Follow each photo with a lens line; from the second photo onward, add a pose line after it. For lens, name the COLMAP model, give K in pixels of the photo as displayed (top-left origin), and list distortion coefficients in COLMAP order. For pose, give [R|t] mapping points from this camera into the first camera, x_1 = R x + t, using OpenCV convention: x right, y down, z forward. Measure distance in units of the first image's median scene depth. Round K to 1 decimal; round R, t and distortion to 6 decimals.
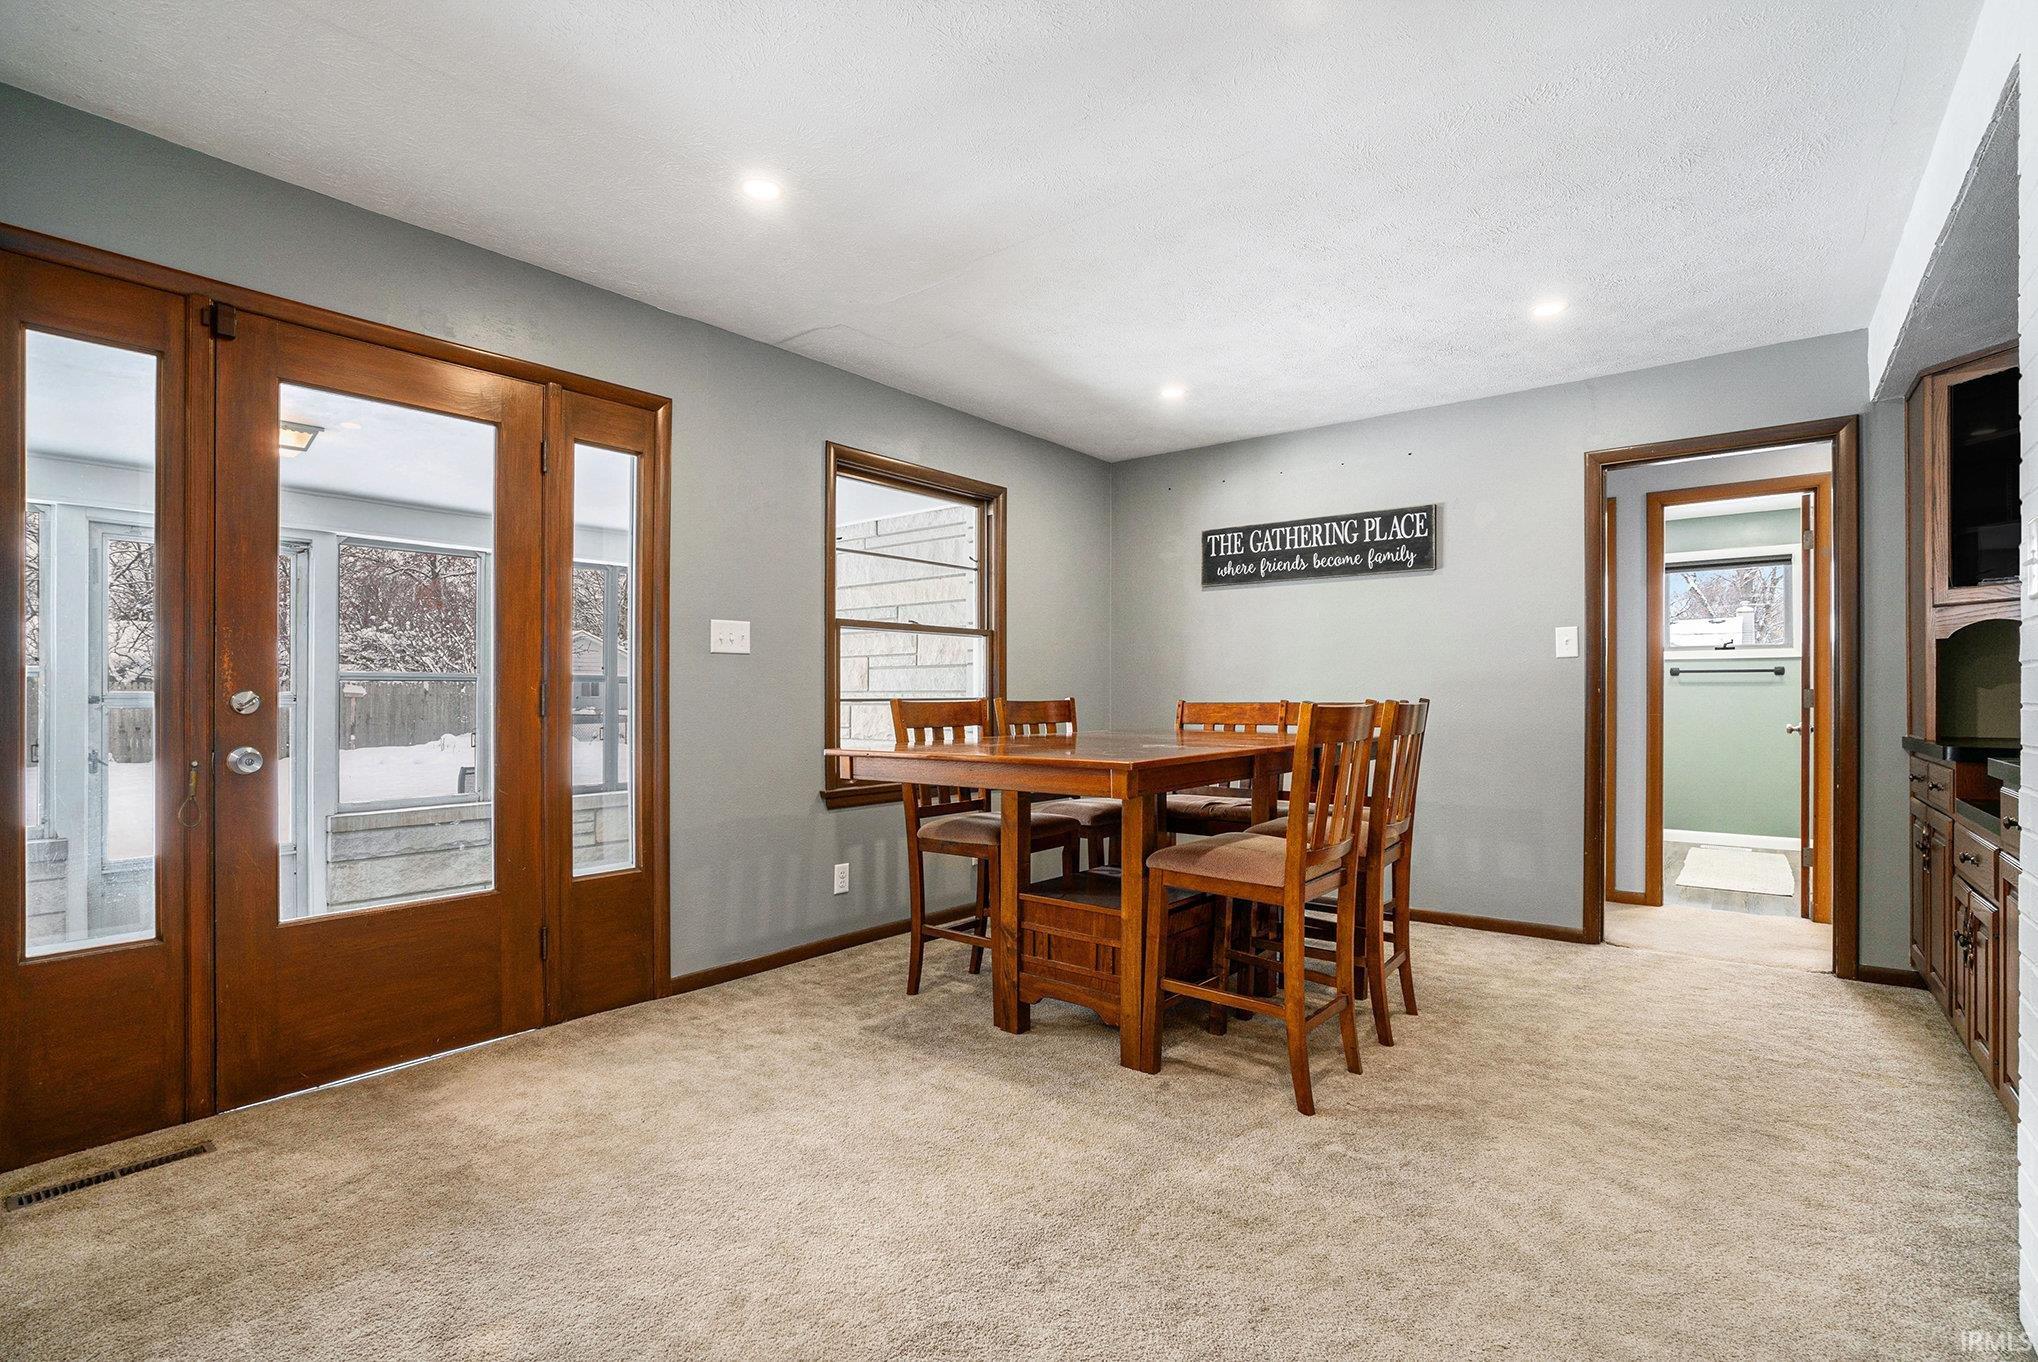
lens RADIAL K [[928.9, 0, 1013.6], [0, 928.9, 695.0], [0, 0, 1]] dist [-0.039252, 0.011532]
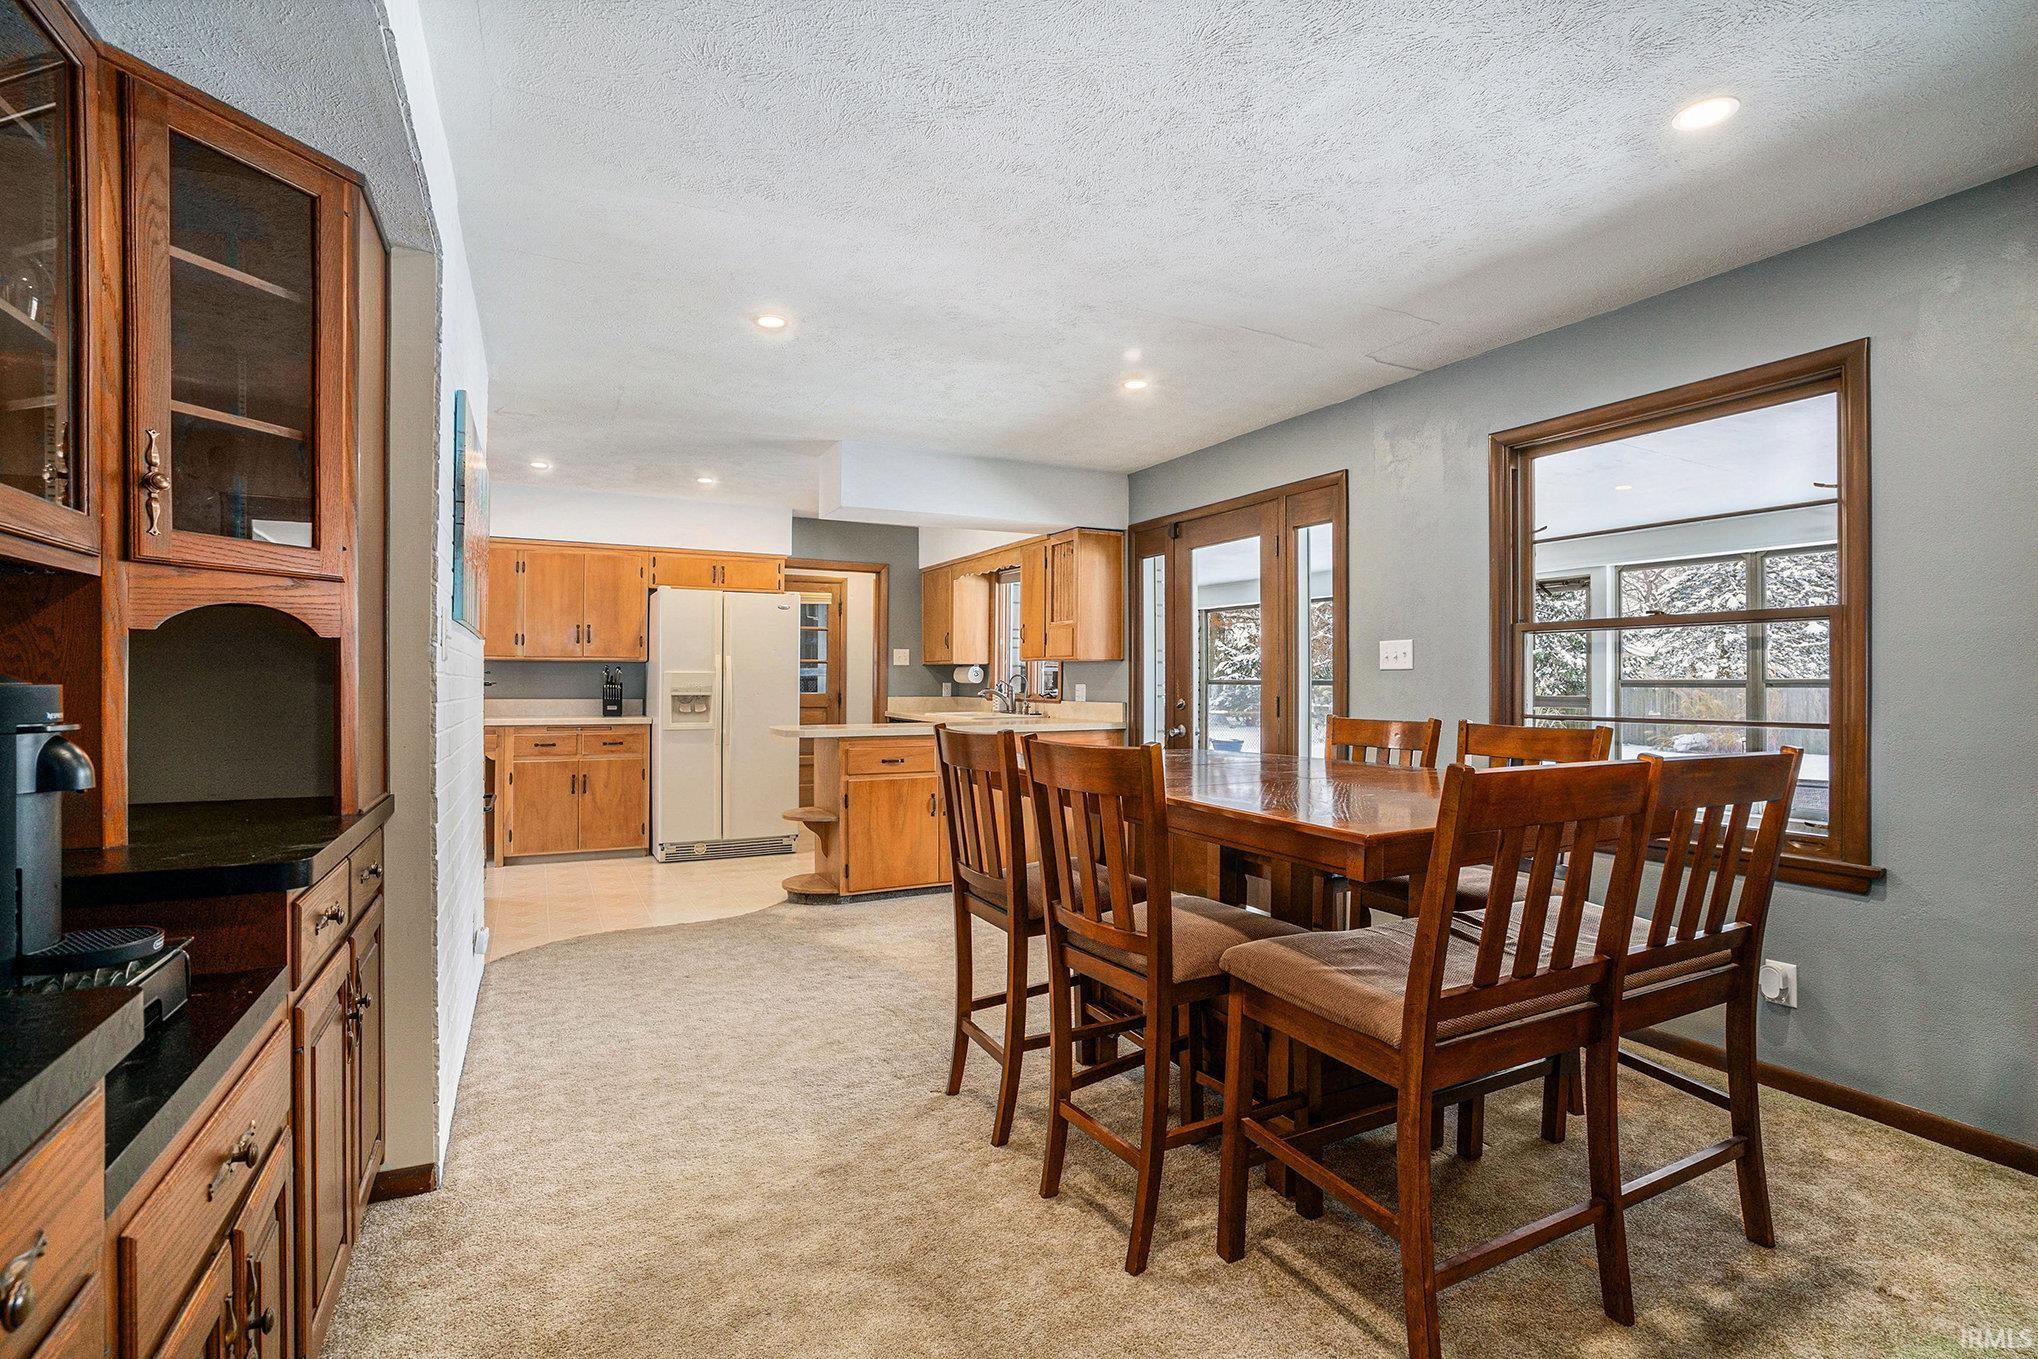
lens RADIAL K [[971.8, 0, 1017.4], [0, 971.8, 689.3], [0, 0, 1]] dist [-0.019797, 0.000135]
pose [[-0.414636, 0.011483, -0.909915, 0.787869], [-0.007036, 0.999850, 0.015824, -0.036211], [0.909960, 0.012963, -0.414493, 0.908095]]
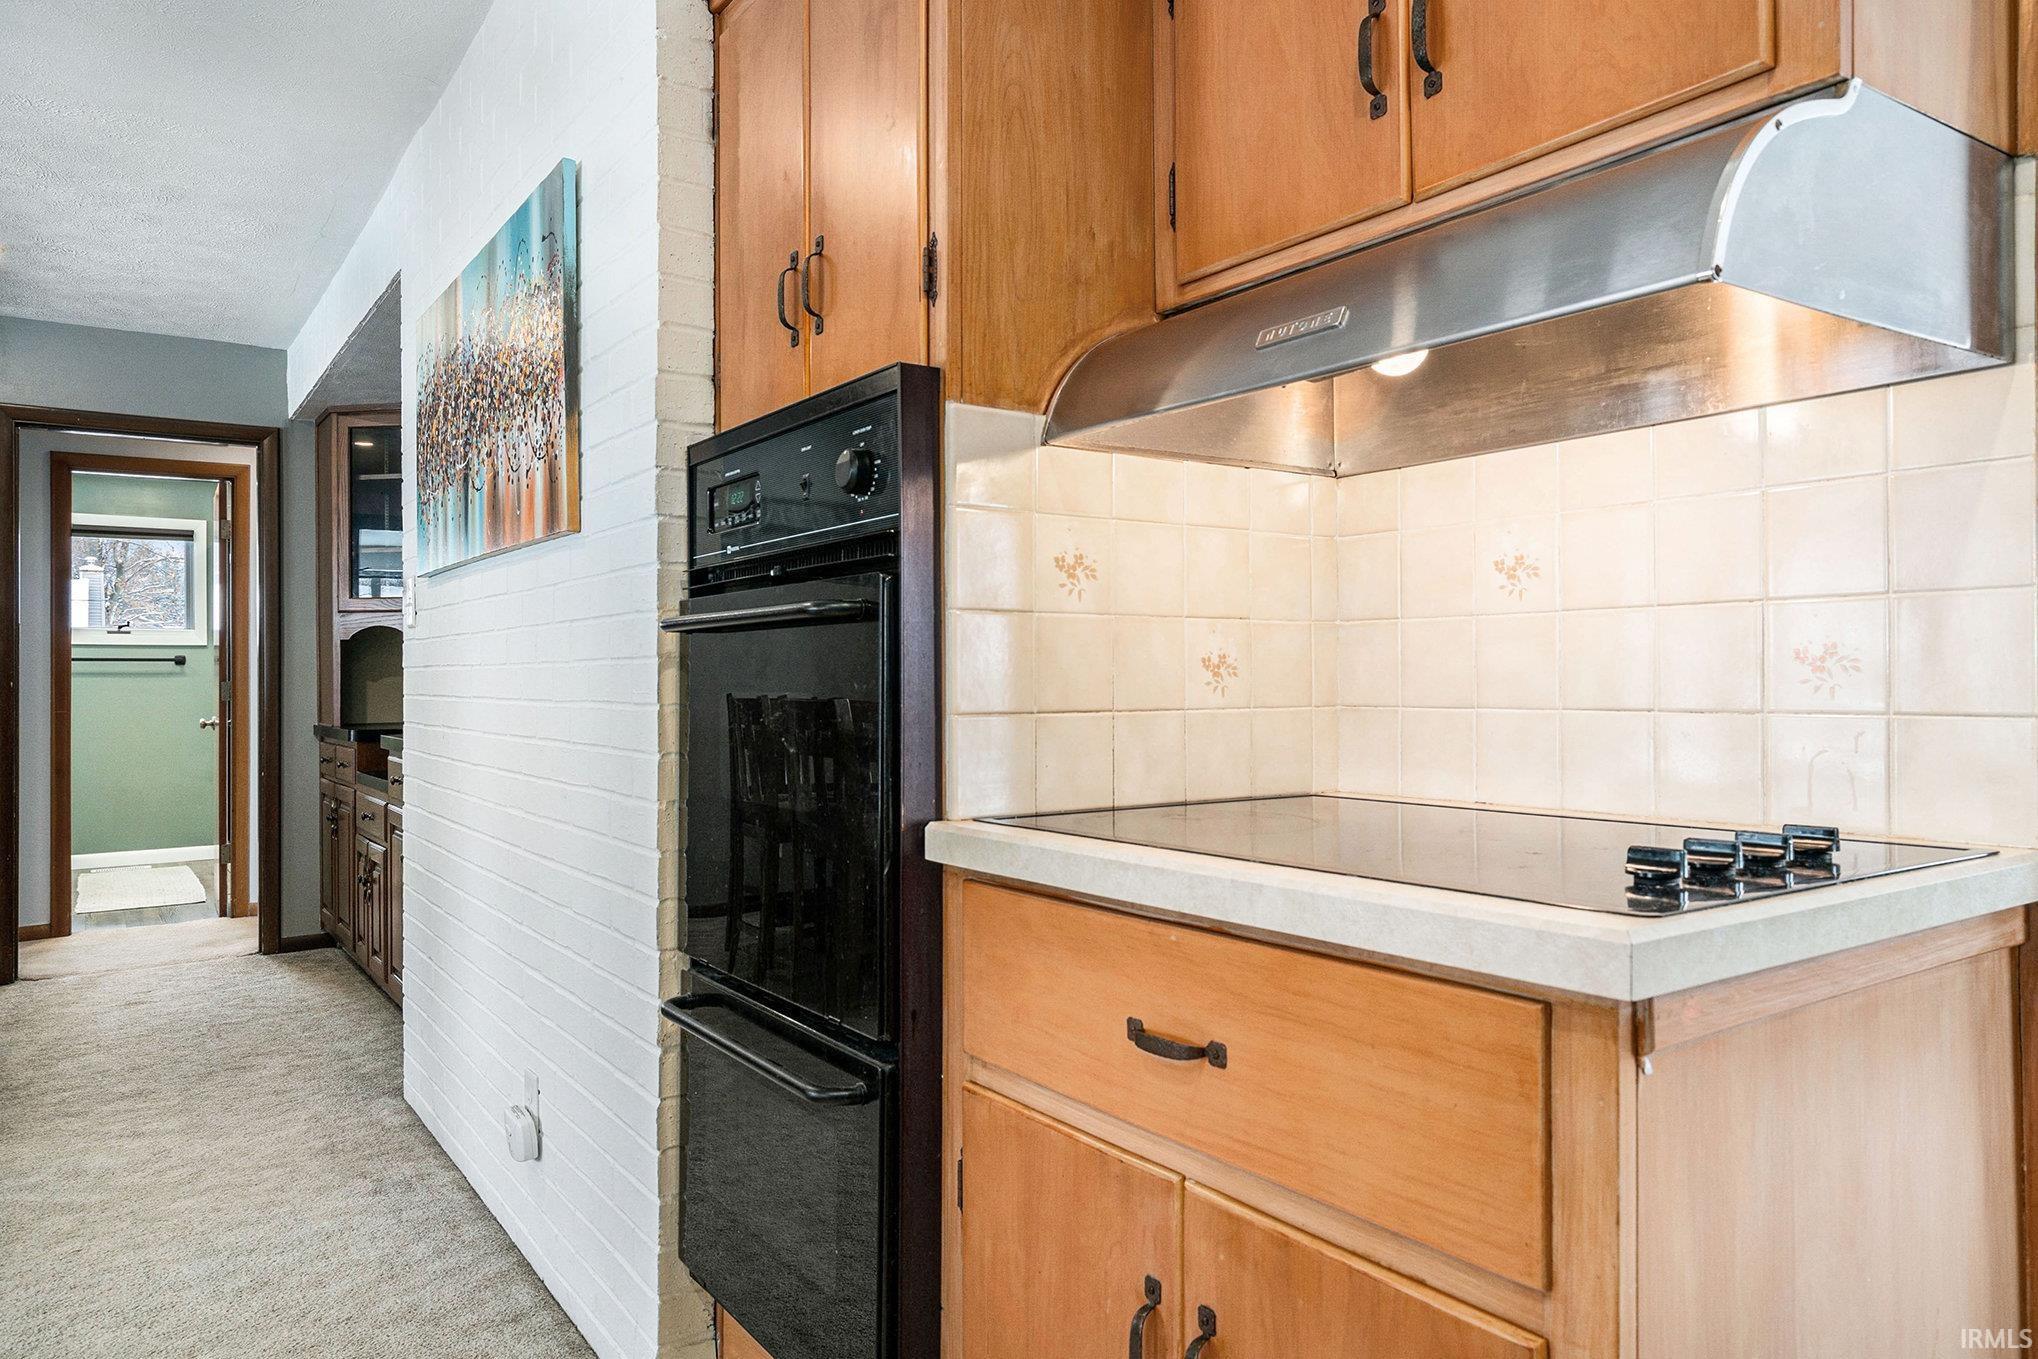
lens RADIAL K [[1318.9, 0, 1022.2], [0, 1318.9, 666.8], [0, 0, 1]] dist [0.007300, 0.005764]
pose [[0.274268, 0.006171, 0.961634, -0.281363], [0.007669, 0.999934, -0.008604, -0.003933], [-0.961623, 0.009735, 0.274202, -0.235299]]
